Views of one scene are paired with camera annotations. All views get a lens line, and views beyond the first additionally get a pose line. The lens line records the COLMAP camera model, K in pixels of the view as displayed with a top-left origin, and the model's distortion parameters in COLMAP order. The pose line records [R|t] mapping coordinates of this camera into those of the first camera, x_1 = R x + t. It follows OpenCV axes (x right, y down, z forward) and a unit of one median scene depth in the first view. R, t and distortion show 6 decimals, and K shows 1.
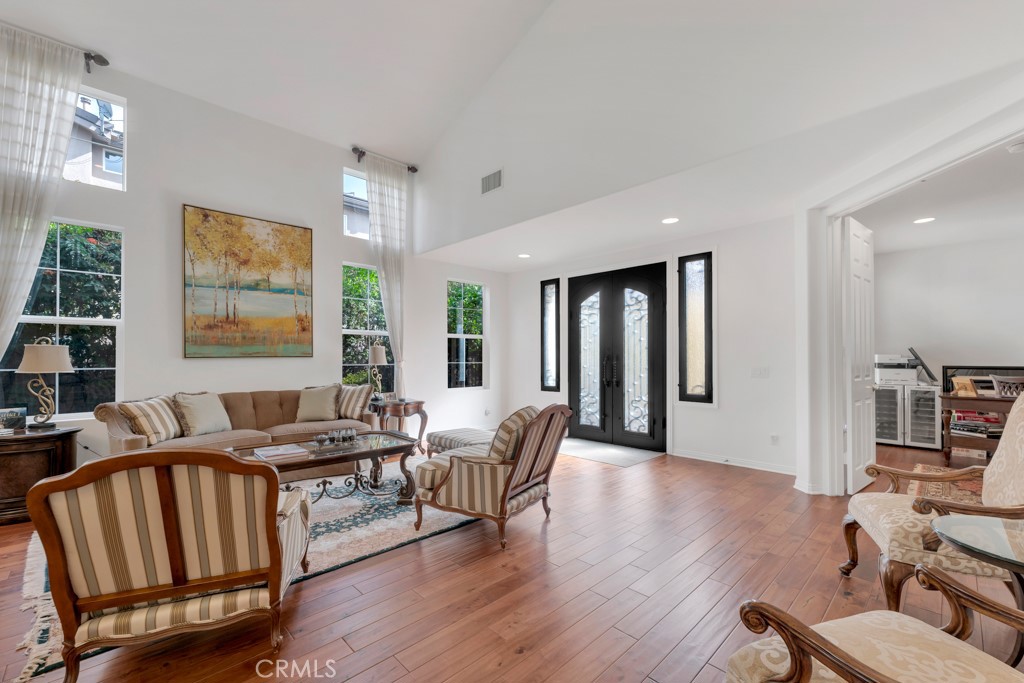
lens RADIAL K [[428.4, 0, 508.9], [0, 428.4, 354.3], [0, 0, 1]] dist [-0.001721, -0.000573]
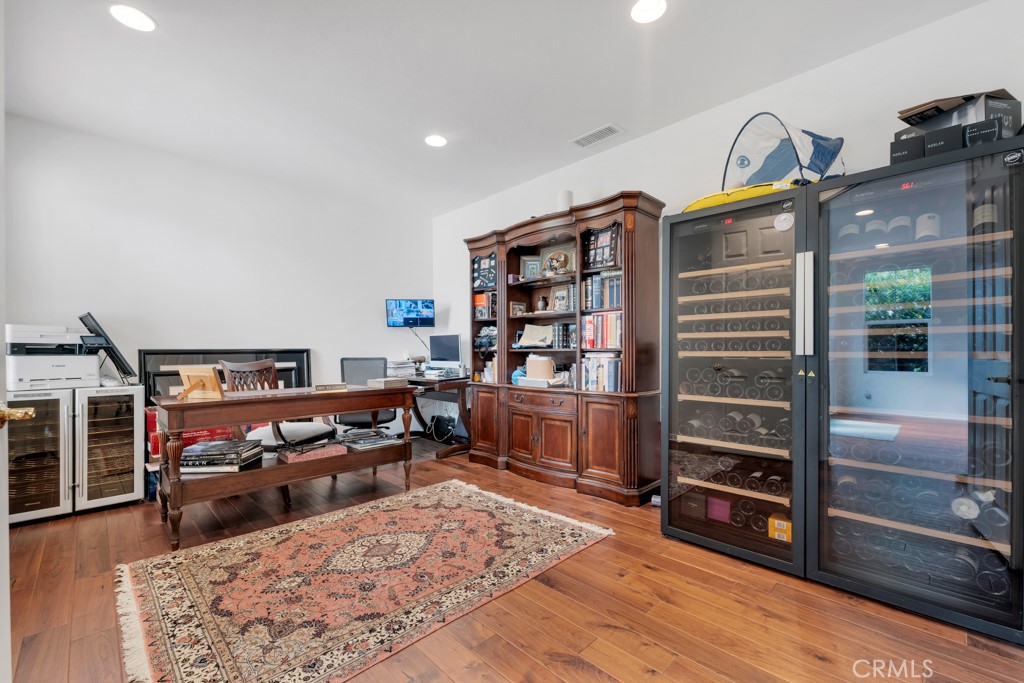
lens RADIAL K [[428.4, 0, 508.9], [0, 428.4, 354.3], [0, 0, 1]] dist [-0.001721, -0.000573]
pose [[-0.002322, -0.002416, 0.999994, 0.433103], [-0.000509, 0.999997, 0.002415, 0.032022], [-0.999997, -0.000503, -0.002324, 0.502040]]
